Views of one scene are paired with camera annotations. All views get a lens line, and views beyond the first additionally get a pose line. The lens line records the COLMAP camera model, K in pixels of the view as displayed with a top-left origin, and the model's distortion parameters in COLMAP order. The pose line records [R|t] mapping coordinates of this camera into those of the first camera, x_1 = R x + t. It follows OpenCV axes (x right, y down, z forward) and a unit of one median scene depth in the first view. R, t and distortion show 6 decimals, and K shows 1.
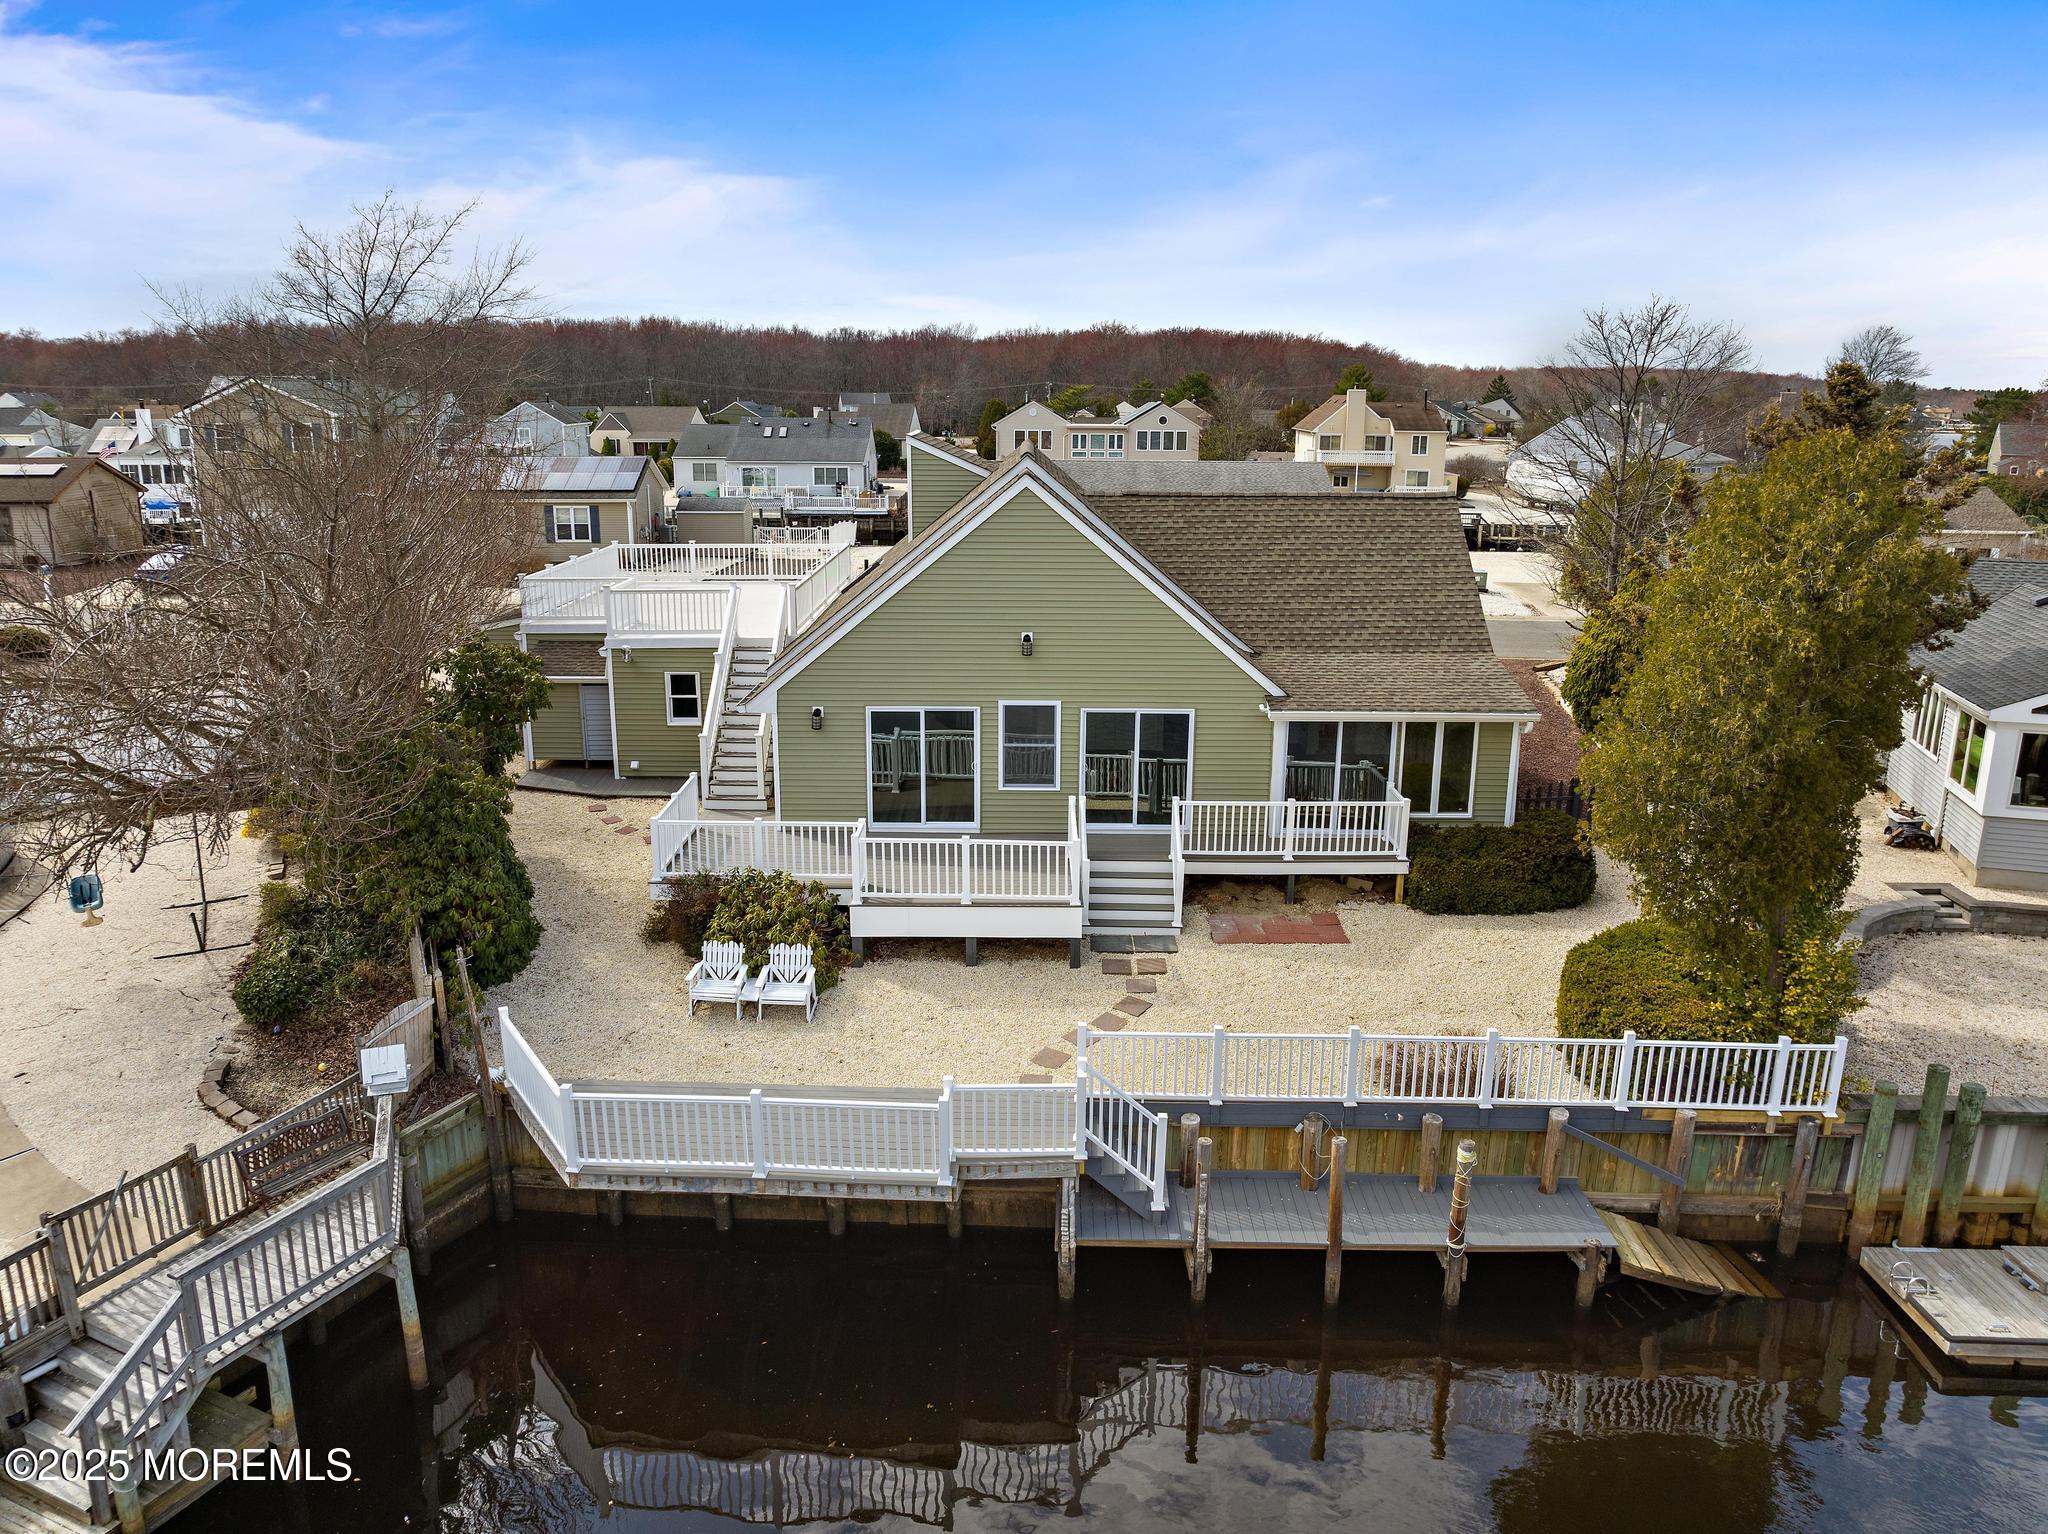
lens RADIAL K [[1450.5, 0, 1030.6], [0, 1450.5, 764.1], [0, 0, 1]] dist [-0.037026, 0.004827]
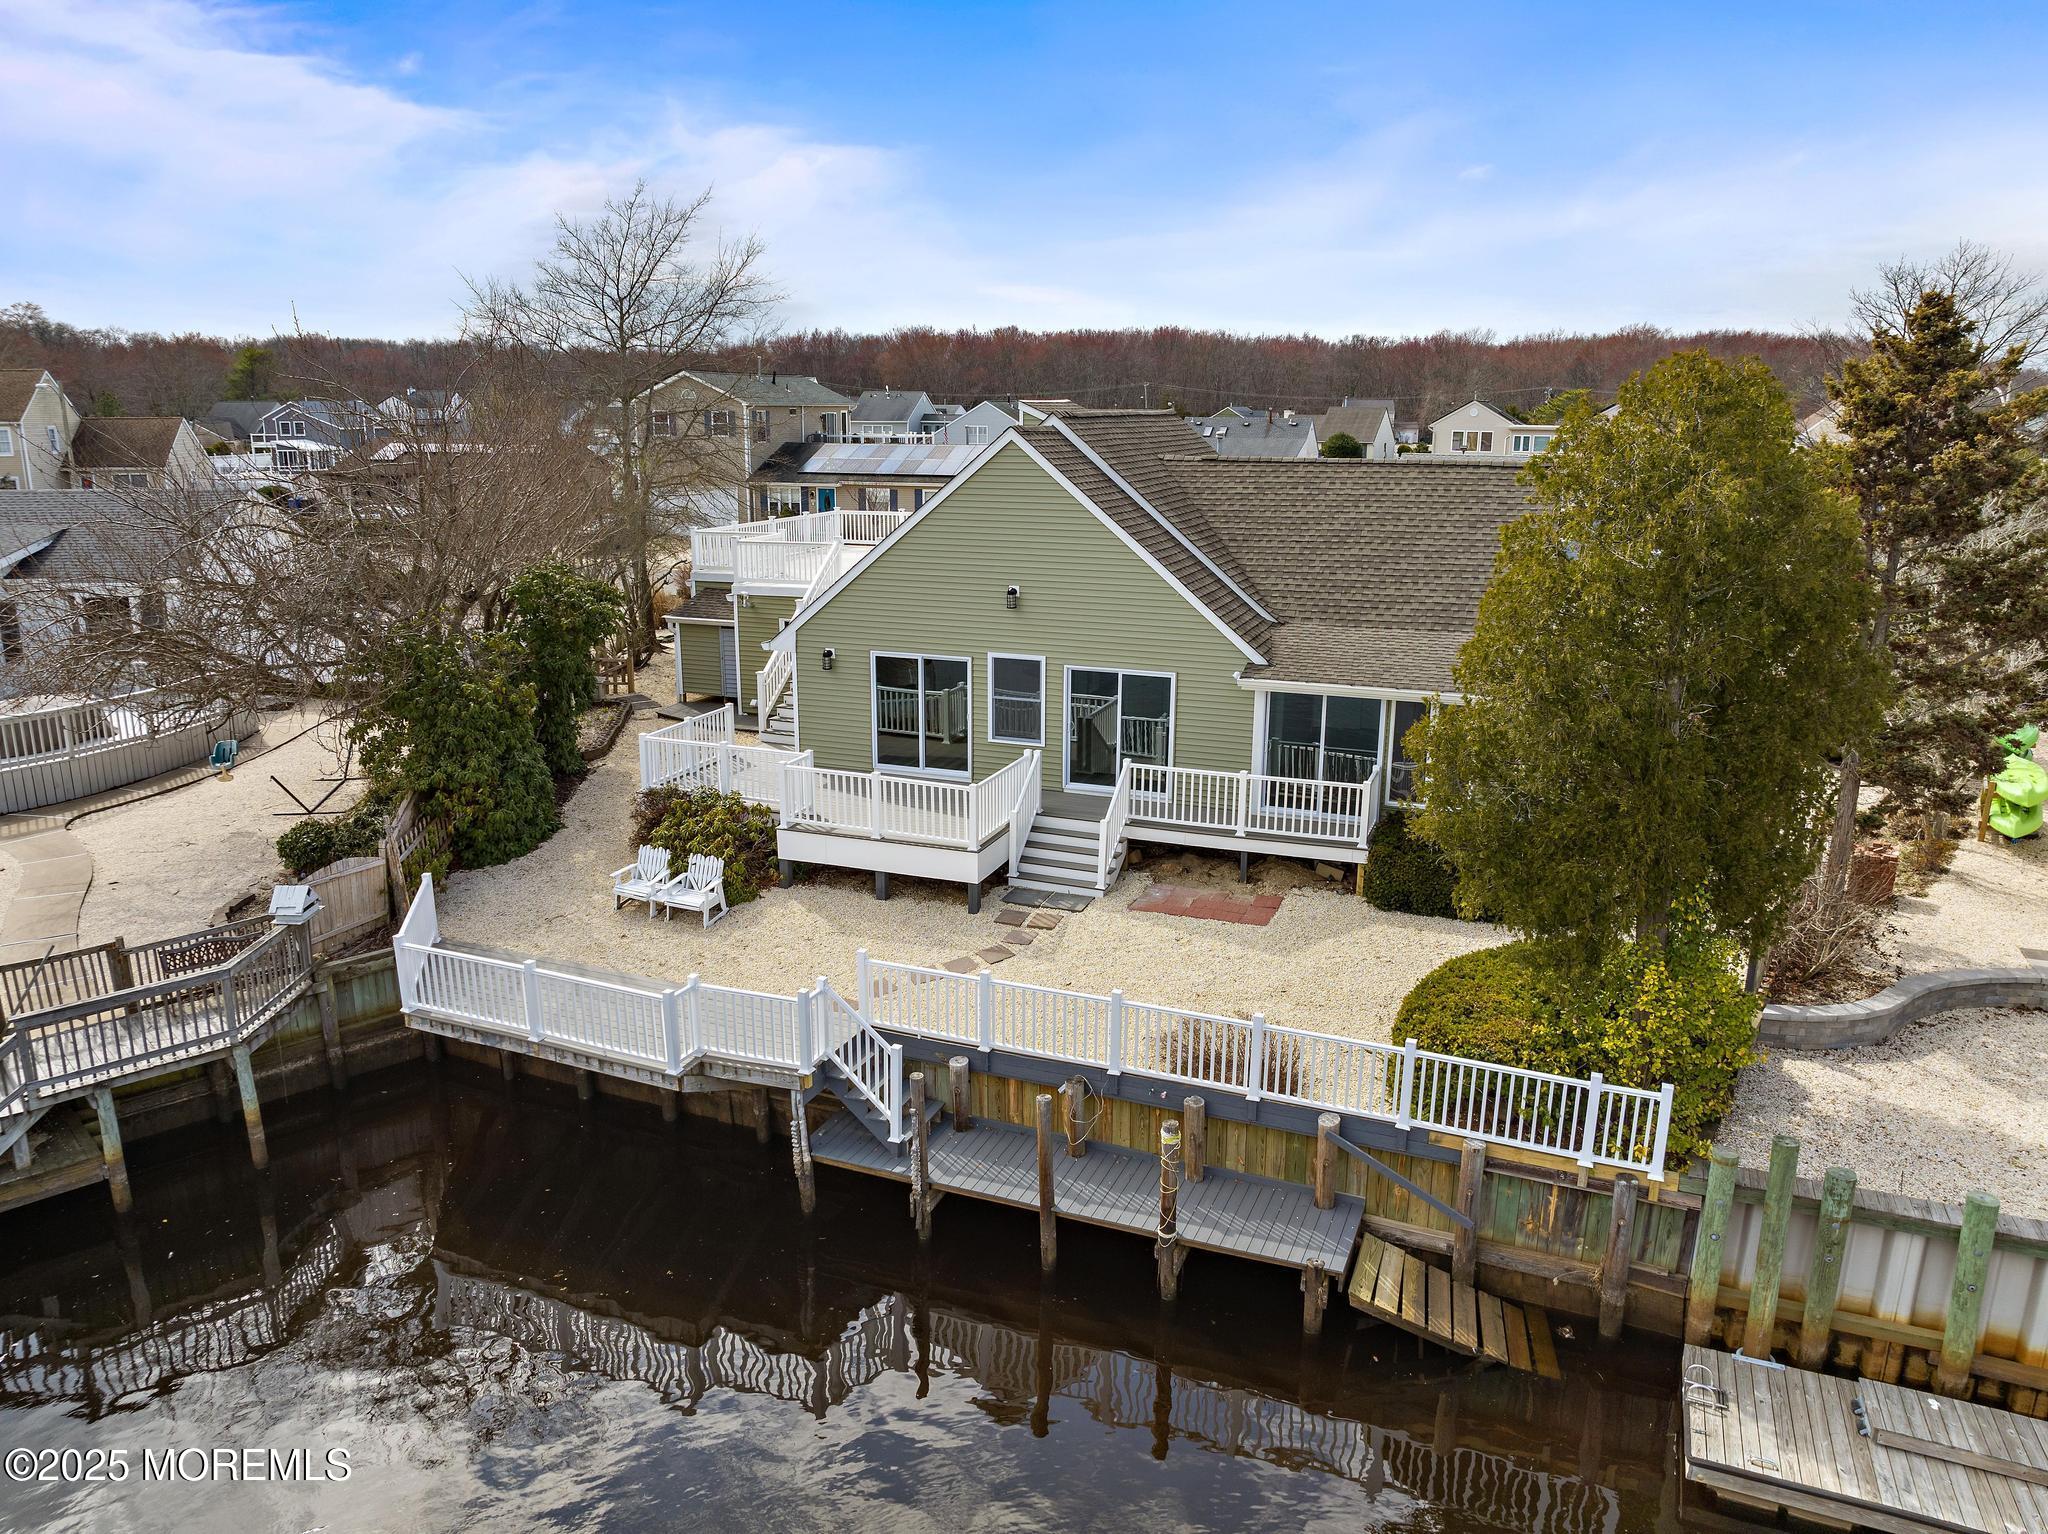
lens RADIAL K [[1439.6, 0, 1029.0], [0, 1439.6, 764.9], [0, 0, 1]] dist [-0.037025, -0.004653]
pose [[0.933754, 0.084620, -0.347768, 0.404856], [-0.086298, 0.996212, 0.010690, 0.023875], [0.347355, 0.020029, 0.937520, 0.076617]]
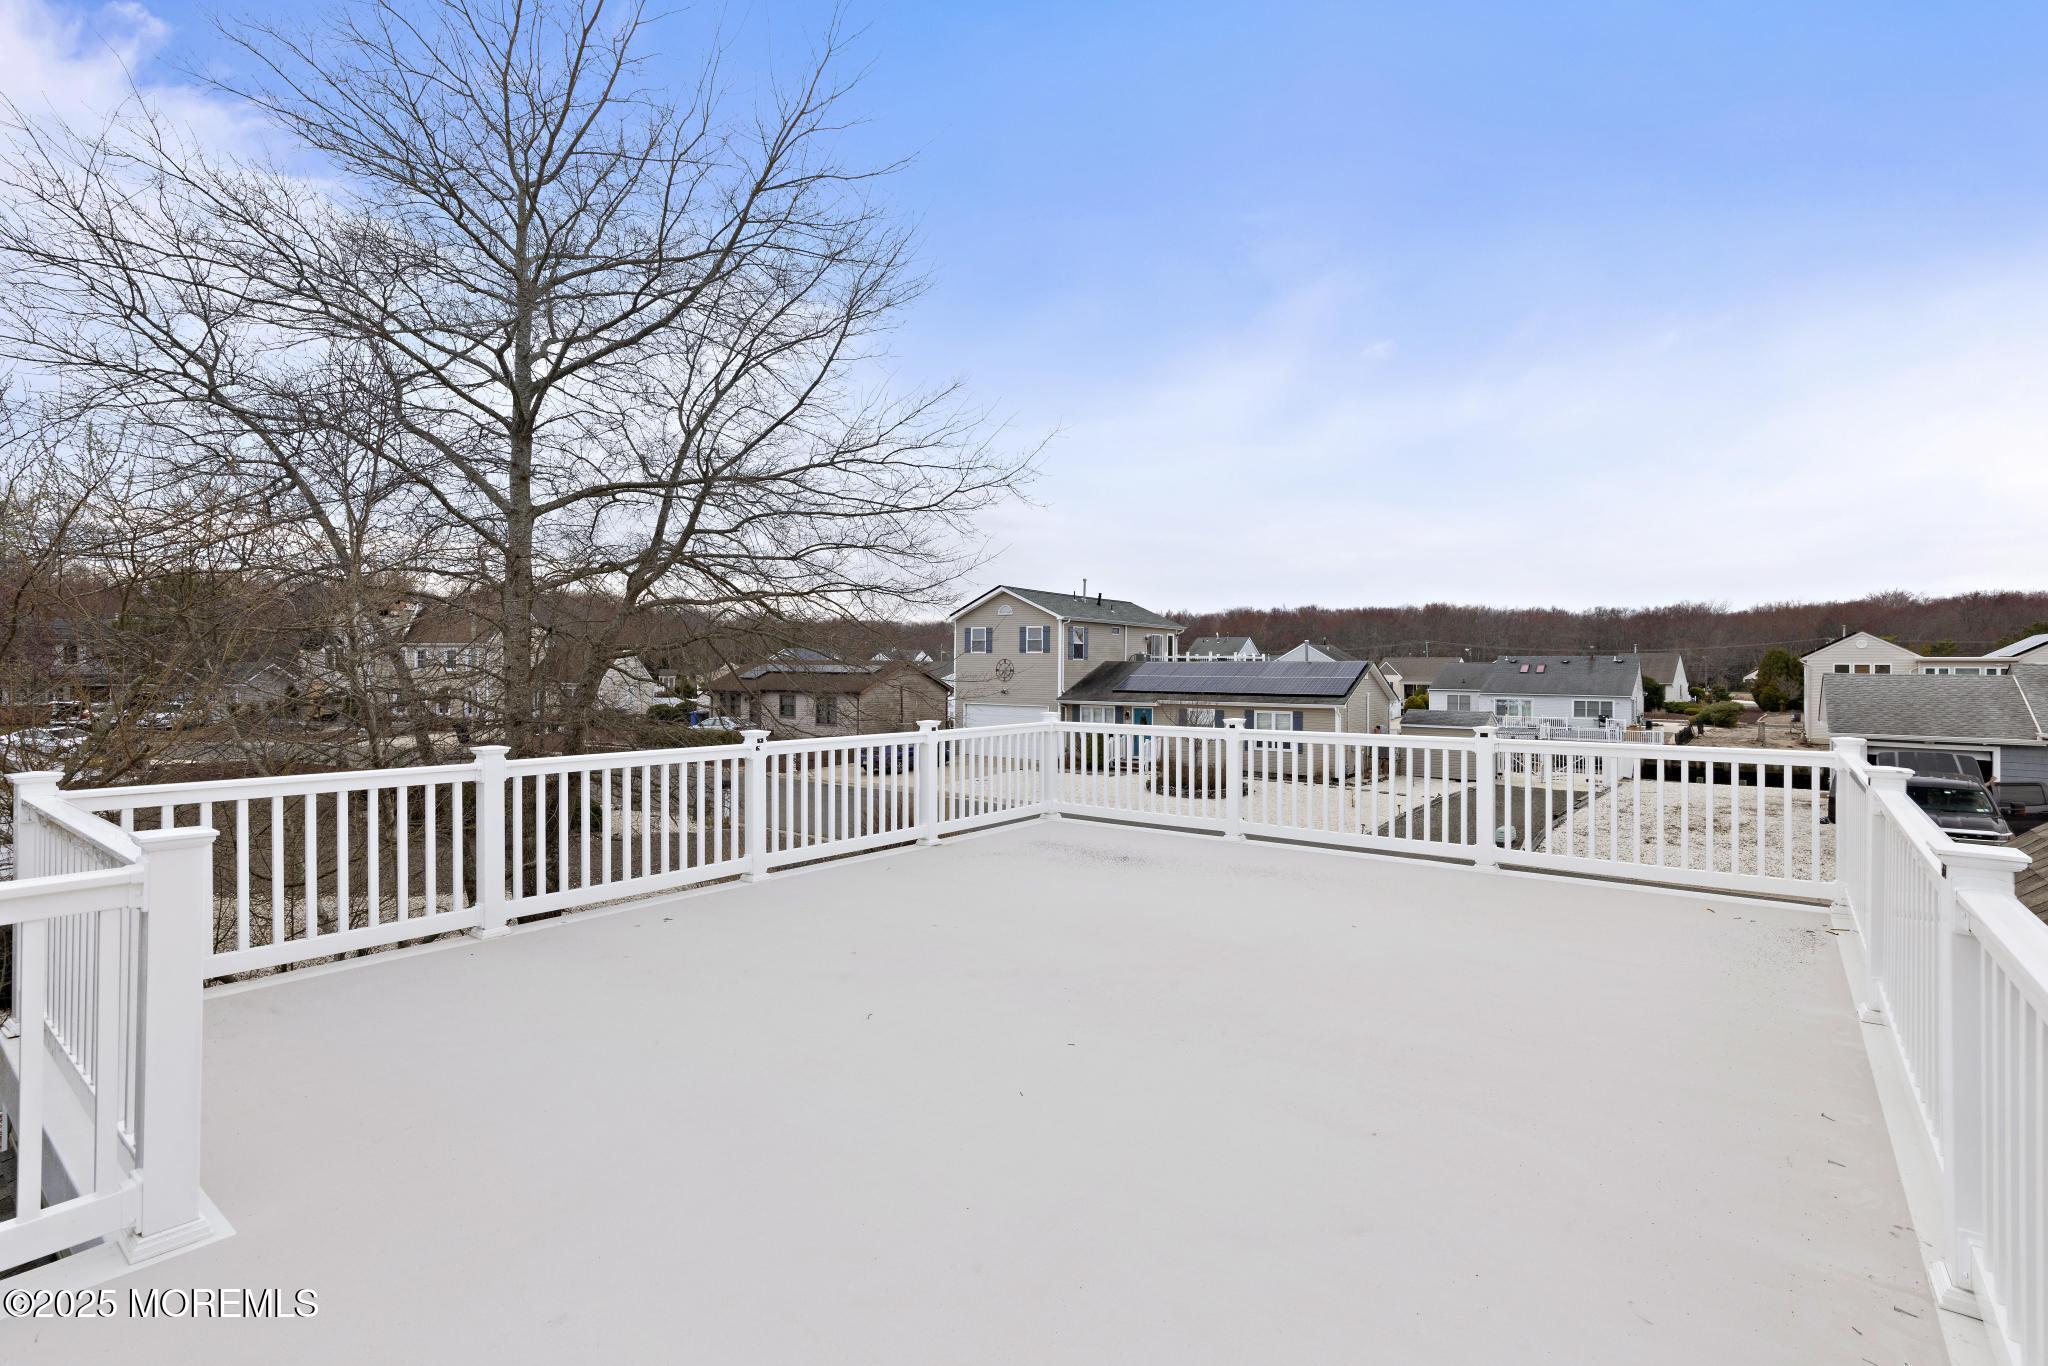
lens RADIAL K [[939.8, 0, 1024.0], [0, 939.8, 683.0], [0, 0, 1]] dist [0.004287, 0.000661]
pose [[0.786733, 0.008222, -0.617238, -0.241236], [-0.153053, 0.971287, -0.182142, -0.197229], [0.598018, 0.237767, 0.765402, 1.377053]]
